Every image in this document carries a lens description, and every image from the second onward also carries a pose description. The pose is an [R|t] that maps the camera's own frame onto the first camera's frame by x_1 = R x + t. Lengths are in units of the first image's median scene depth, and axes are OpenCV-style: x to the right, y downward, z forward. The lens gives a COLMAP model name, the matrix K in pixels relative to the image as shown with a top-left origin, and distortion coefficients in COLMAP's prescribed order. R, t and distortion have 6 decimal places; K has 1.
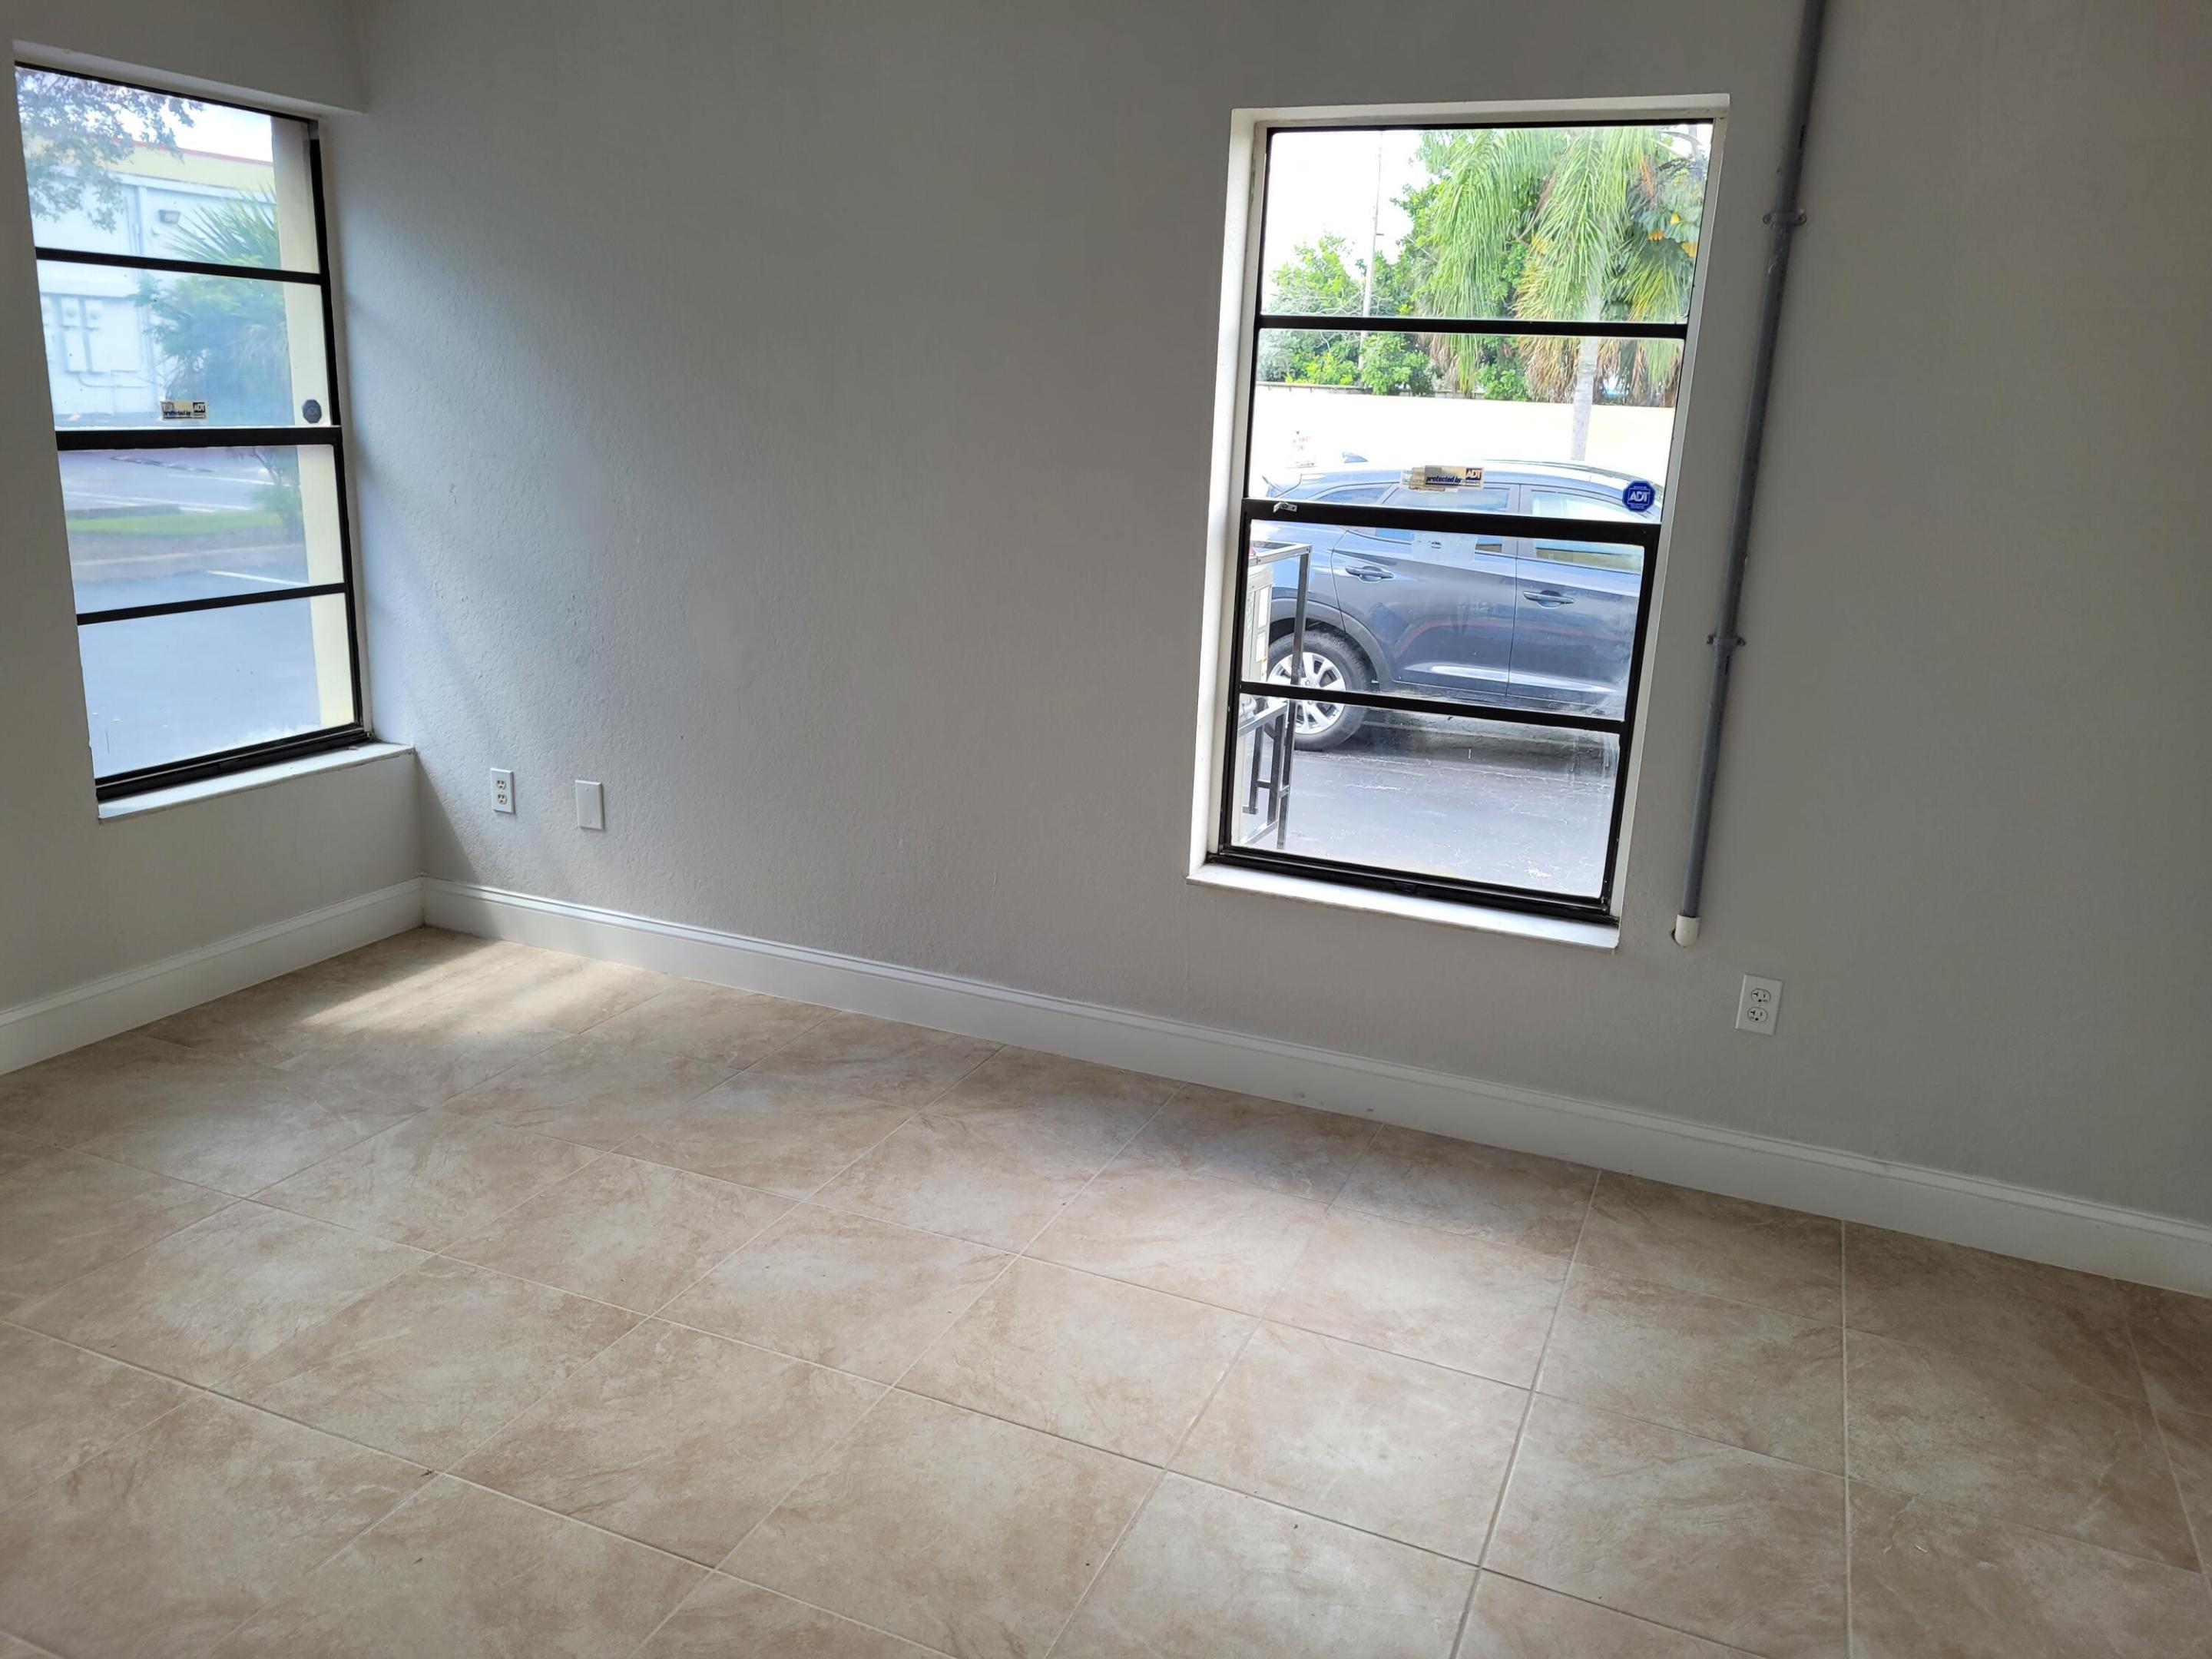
lens RADIAL K [[1676.1, 0, 1107.1], [0, 1676.1, 826.9], [0, 0, 1]] dist [0.062105, -0.050021]
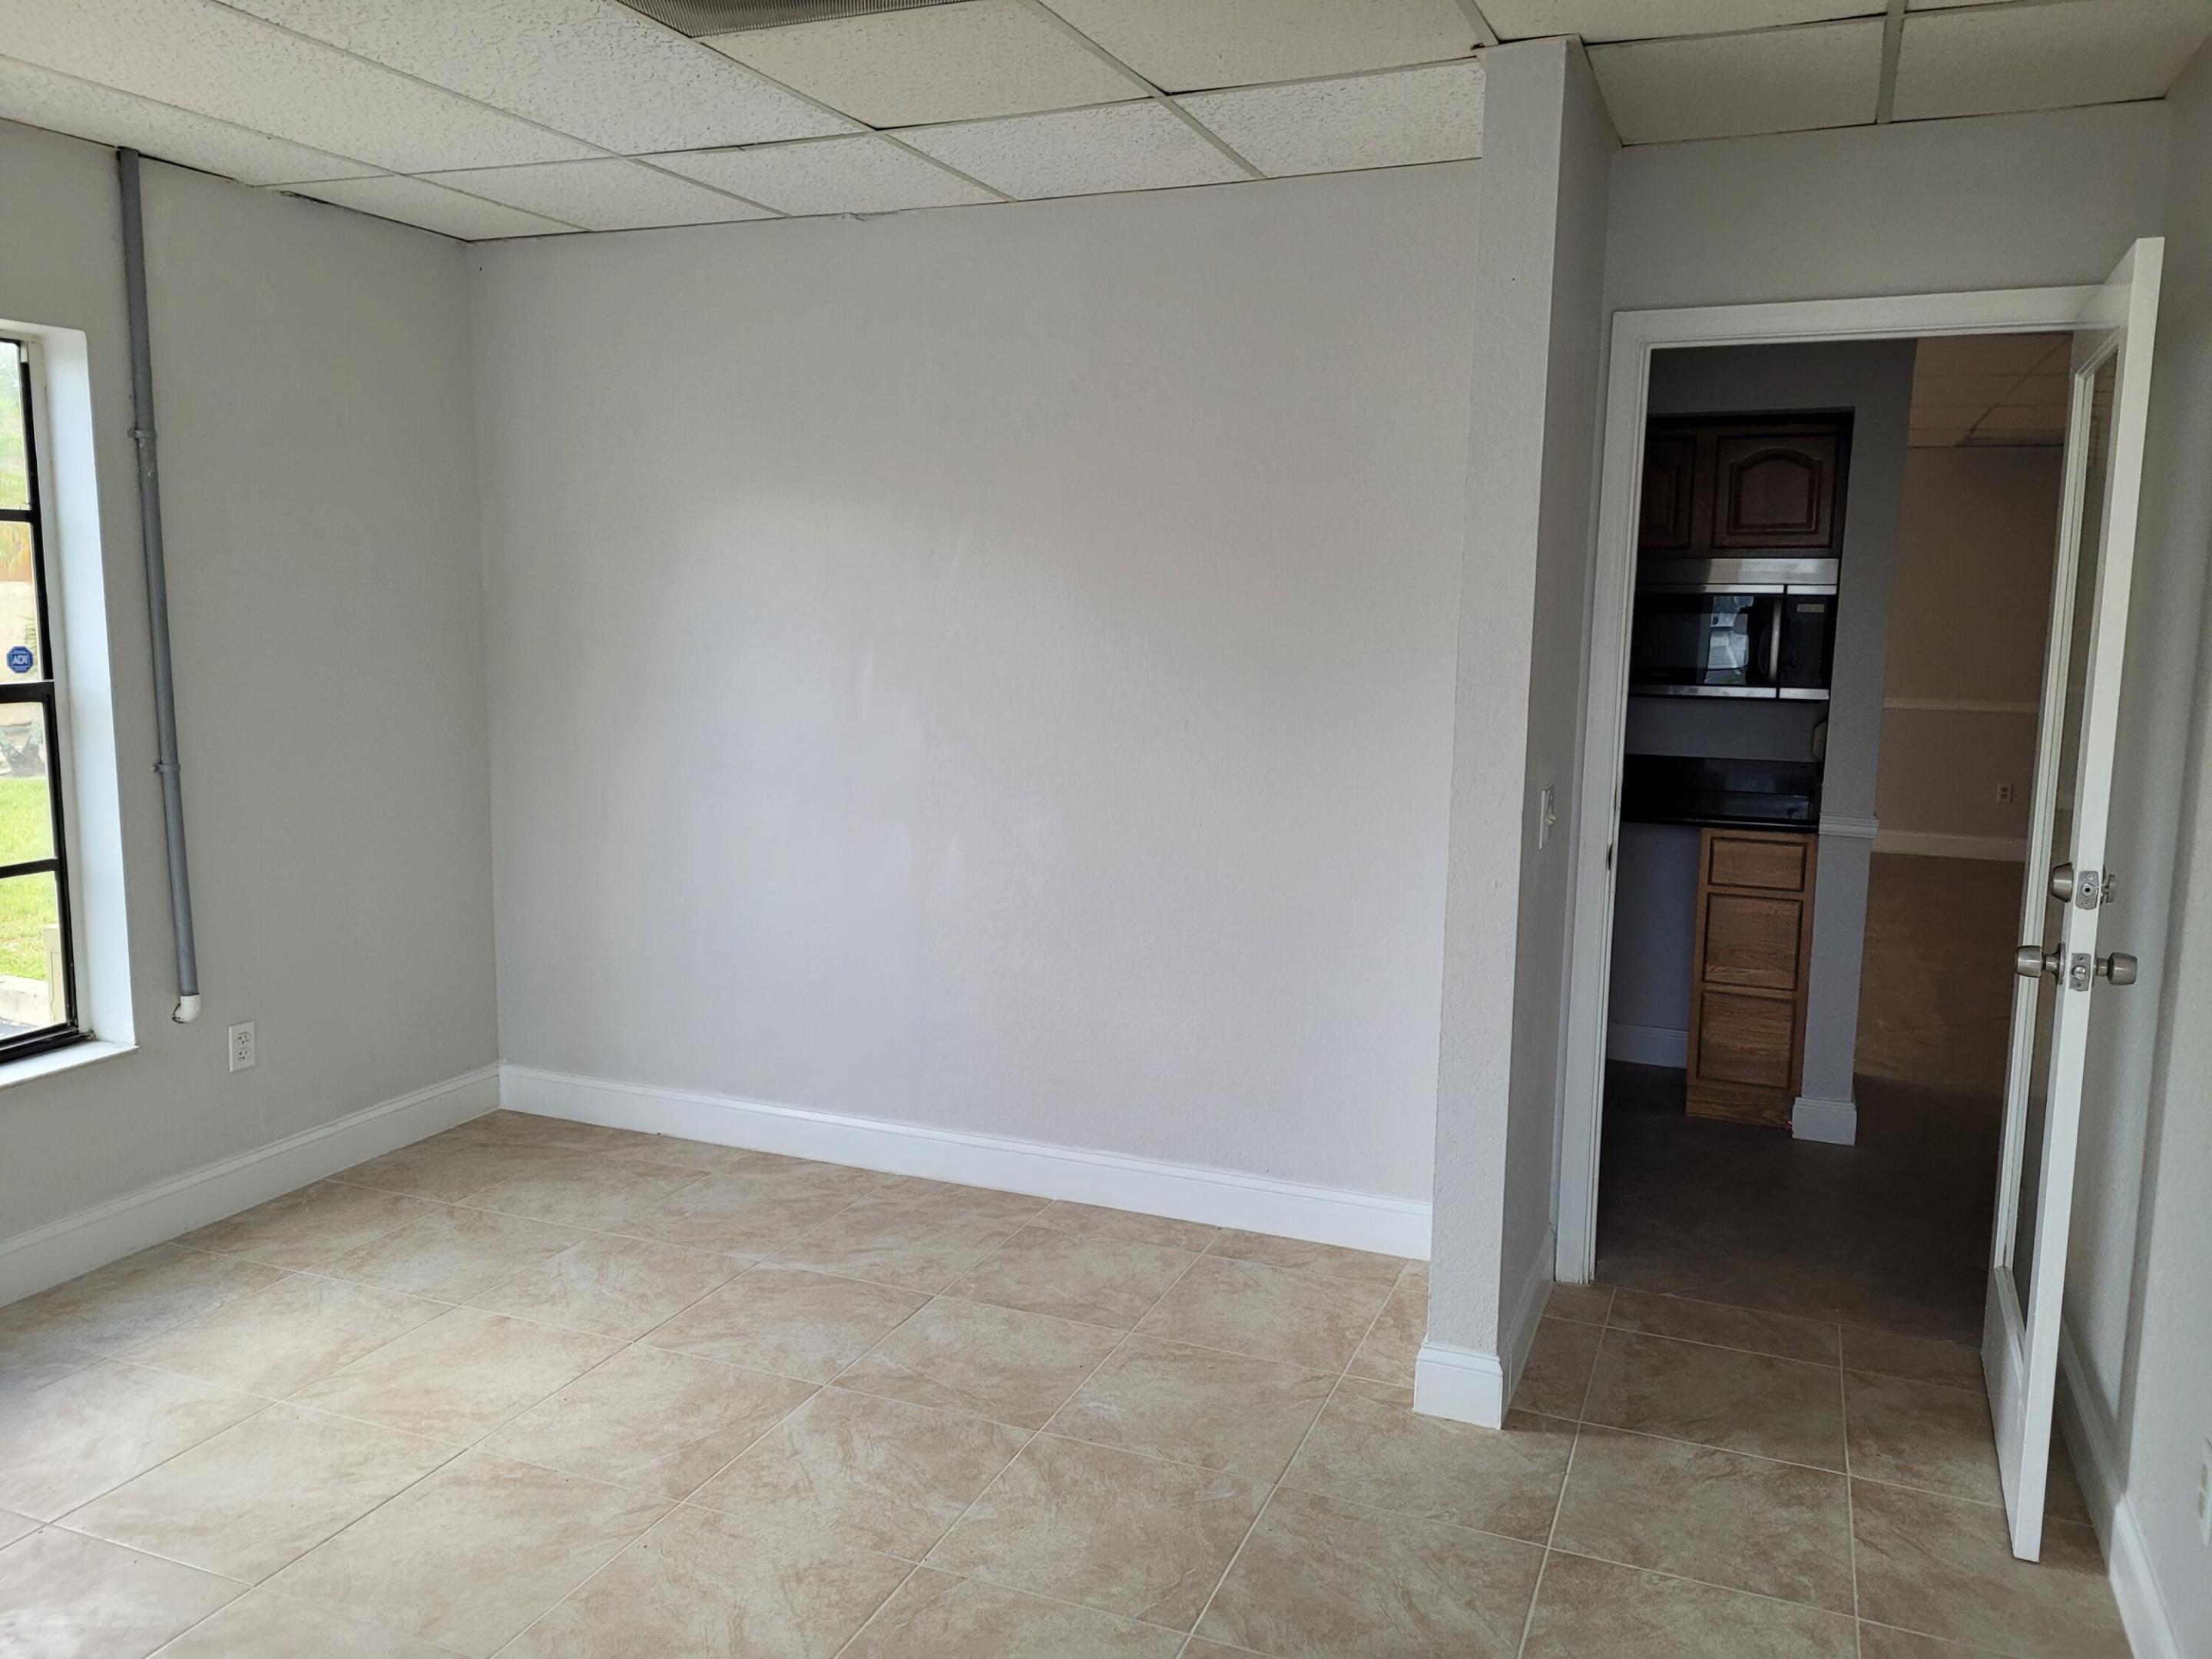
lens RADIAL K [[1676.1, 0, 1109.0], [0, 1676.1, 829.7], [0, 0, 1]] dist [0.062105, -0.050021]
pose [[-0.016896, -0.186669, 0.982278, -0.897951], [0.246016, 0.951439, 0.185040, -0.131701], [-0.969119, 0.244782, 0.029848, 0.327258]]
